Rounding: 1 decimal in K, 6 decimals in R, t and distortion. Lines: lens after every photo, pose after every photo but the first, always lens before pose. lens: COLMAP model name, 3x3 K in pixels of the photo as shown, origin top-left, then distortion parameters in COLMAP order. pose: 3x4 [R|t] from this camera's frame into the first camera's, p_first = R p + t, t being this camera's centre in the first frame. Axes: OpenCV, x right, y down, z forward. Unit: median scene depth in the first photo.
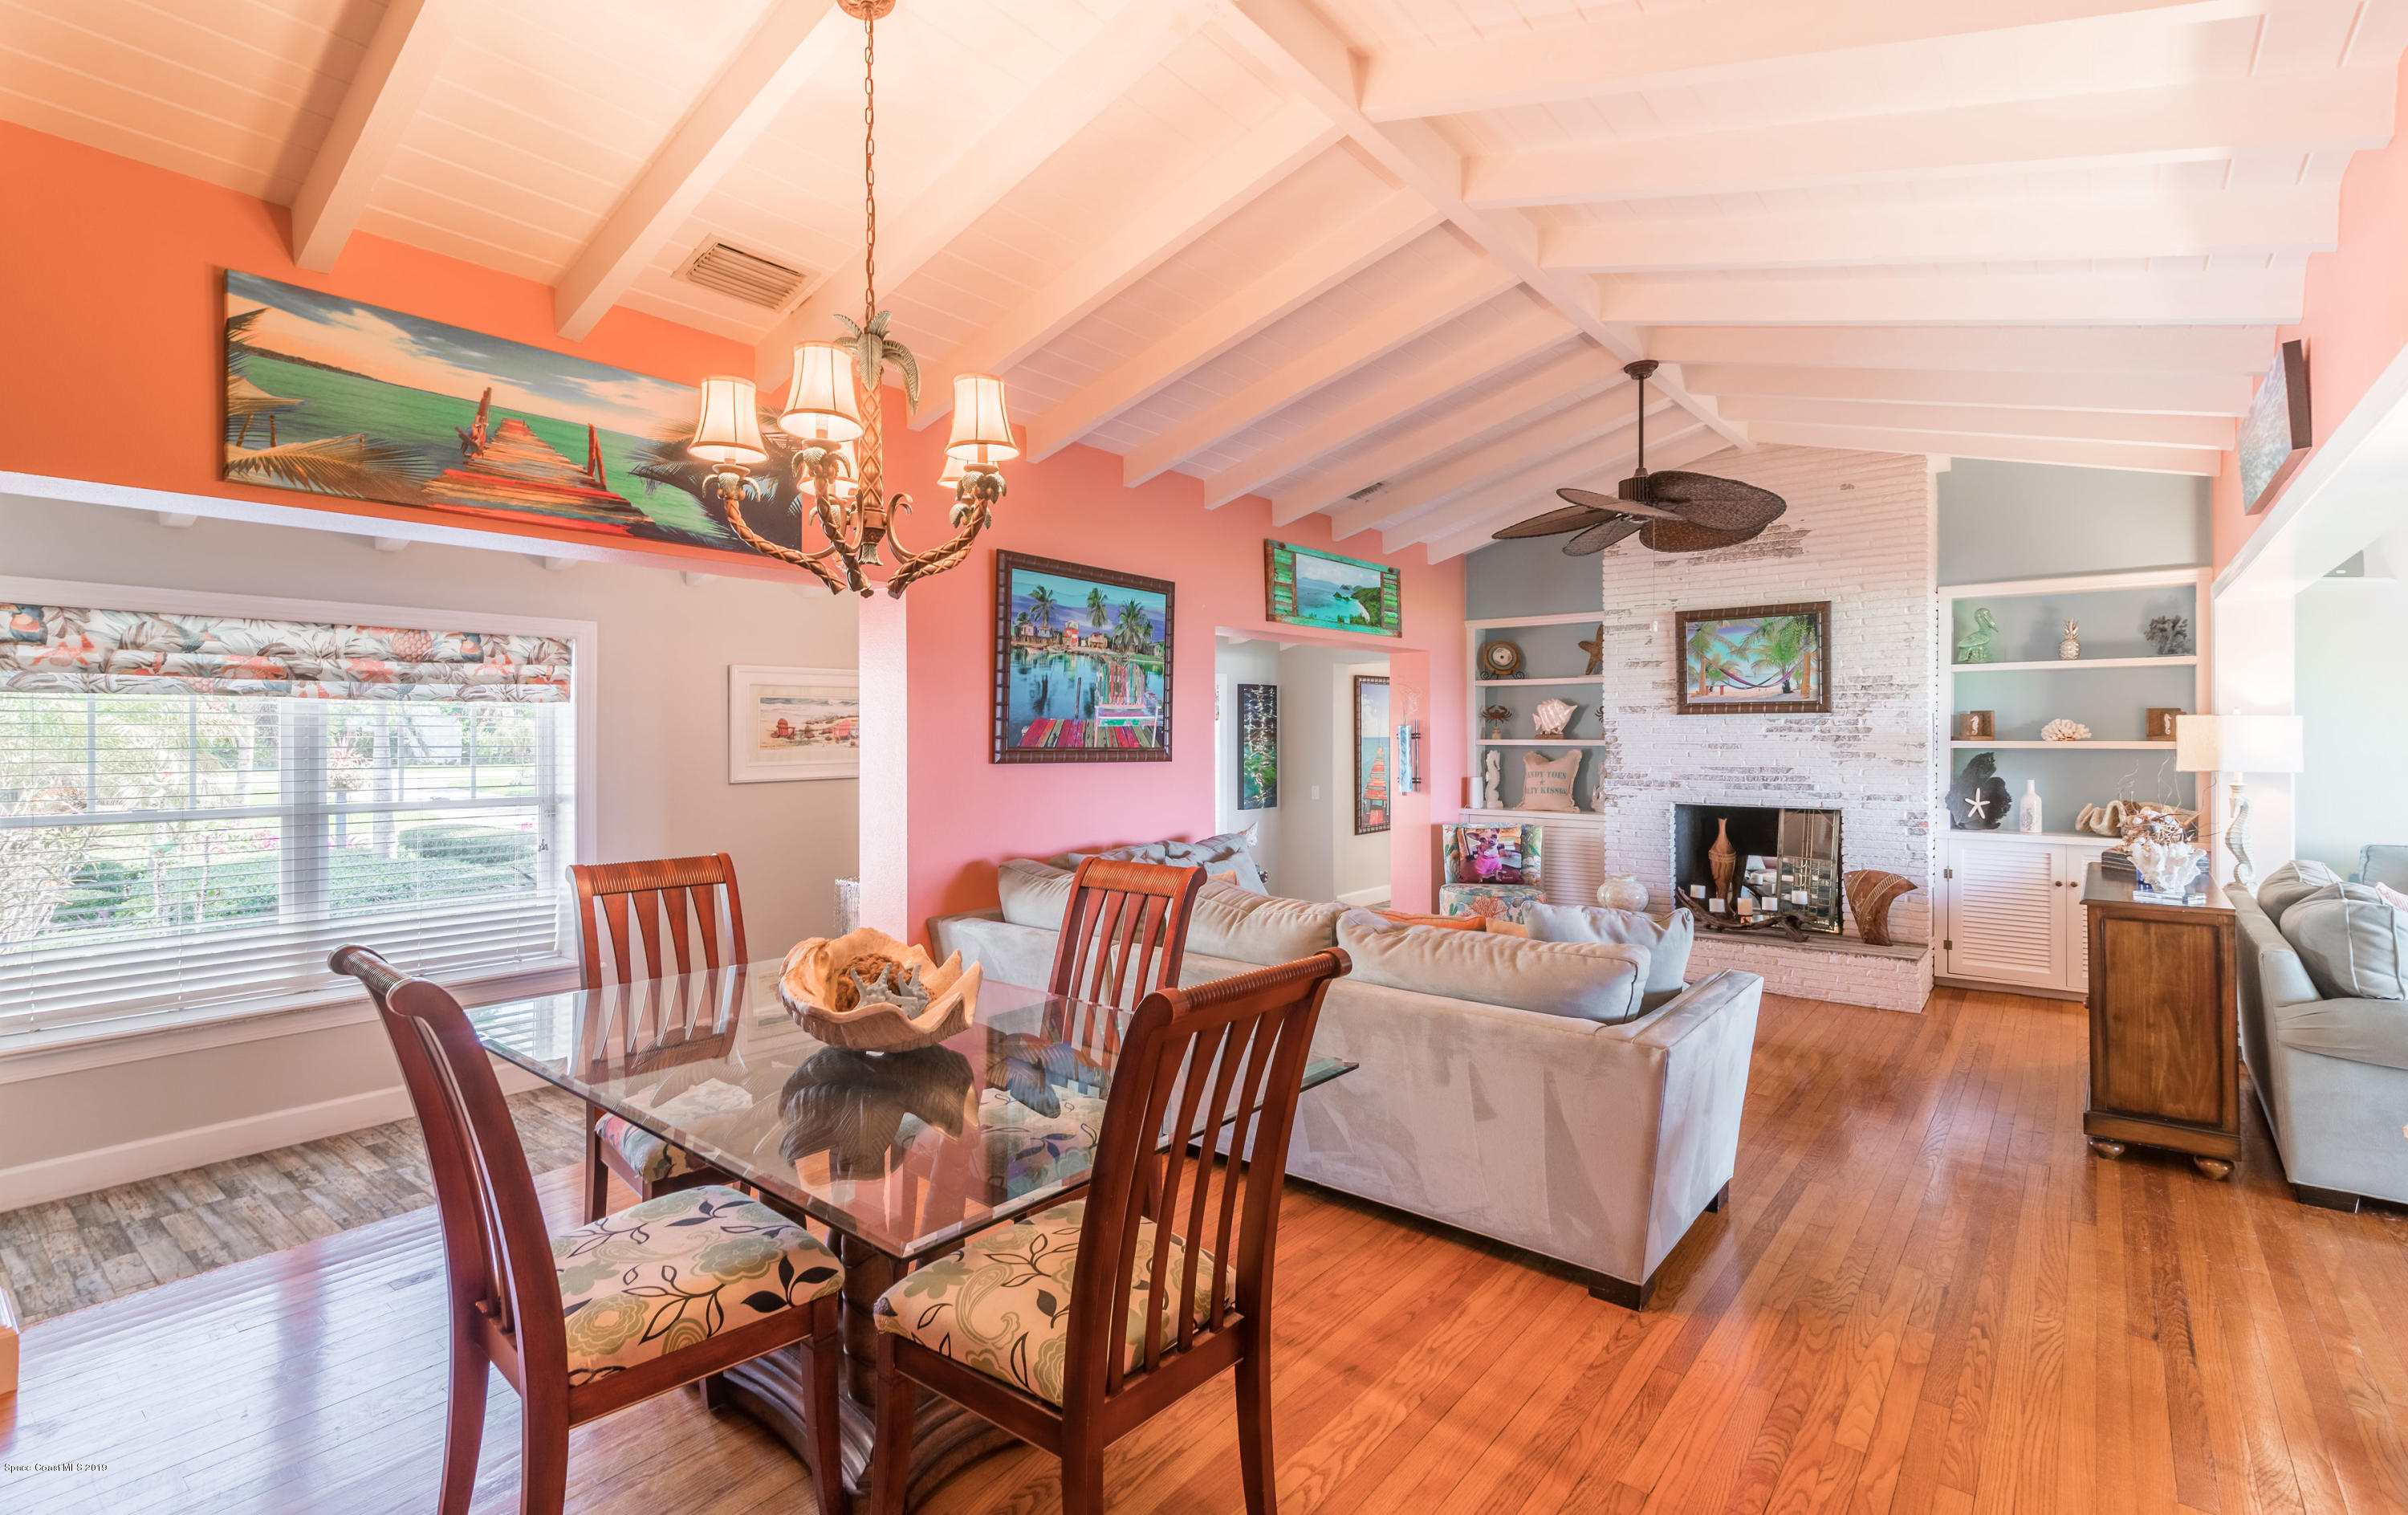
lens RADIAL K [[1097.4, 0, 1203.8], [0, 1097.4, 749.8], [0, 0, 1]] dist [0.015586, -0.000623]
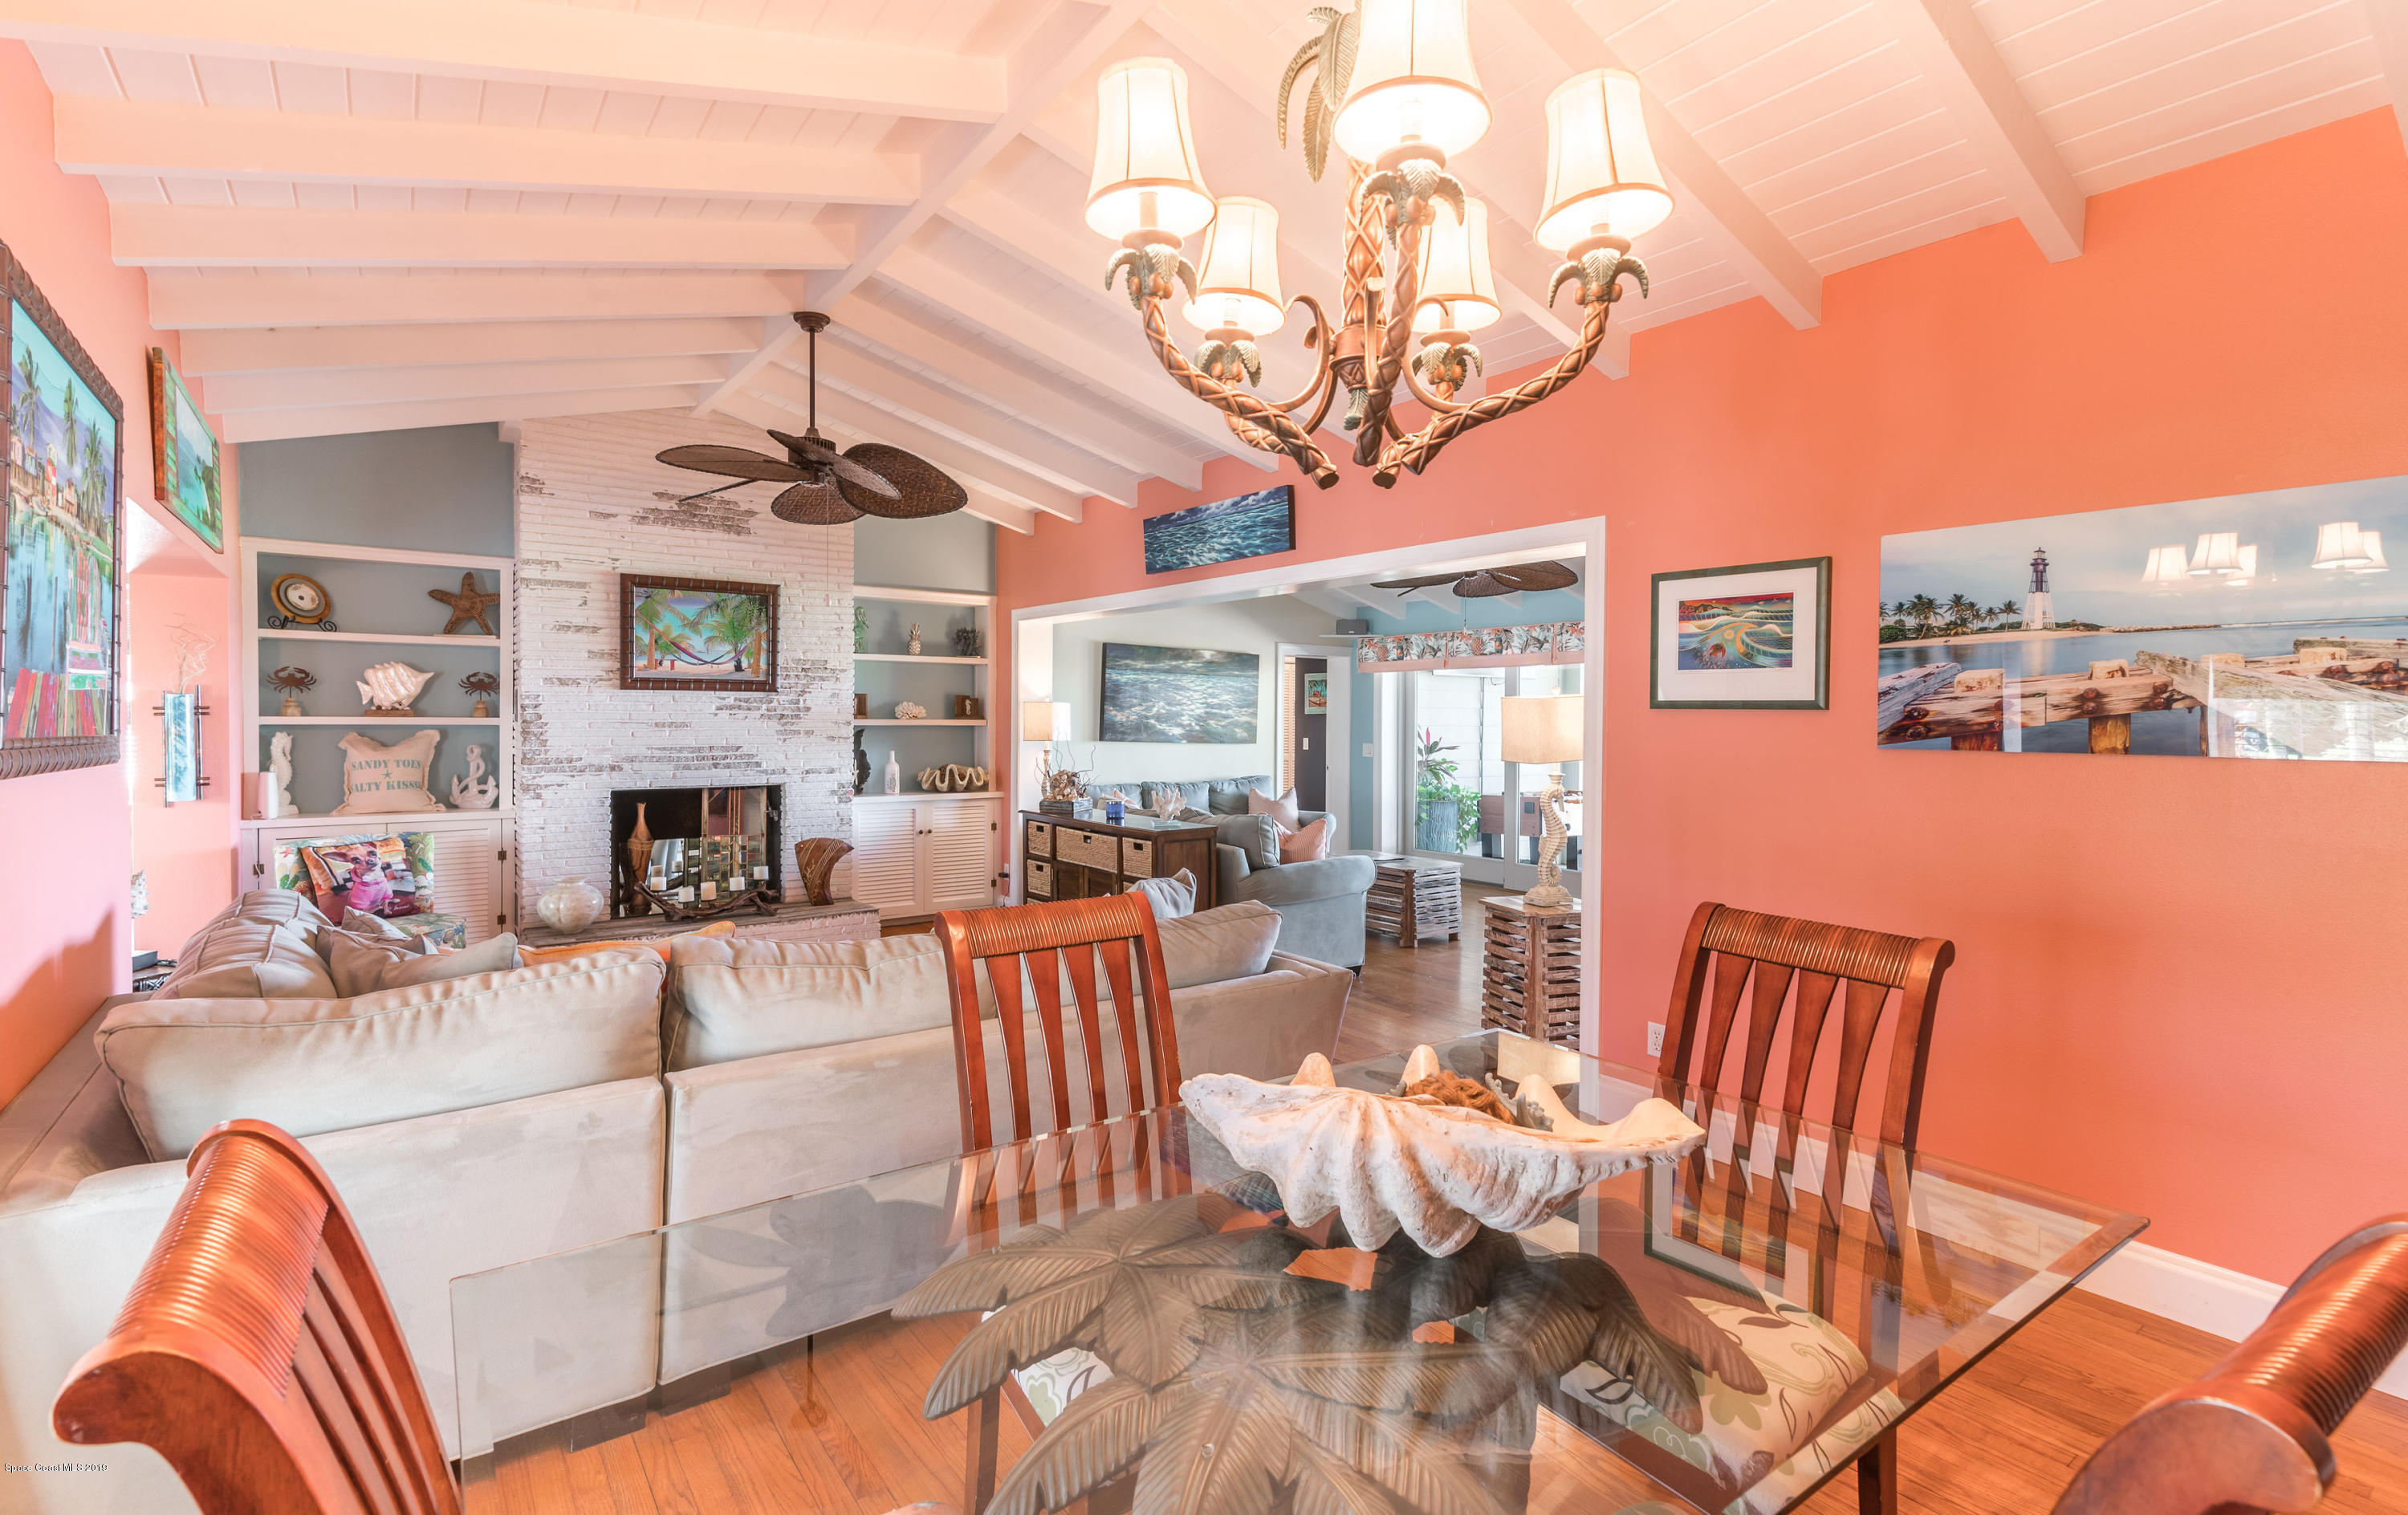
lens RADIAL K [[1097.4, 0, 1194.2], [0, 1097.4, 740.2], [0, 0, 1]] dist [0.015586, -0.000623]
pose [[0.254295, -0.022423, 0.966867, -0.318954], [0.002487, 0.999743, 0.022532, -0.010294], [-0.967123, -0.003325, 0.254286, 0.333769]]
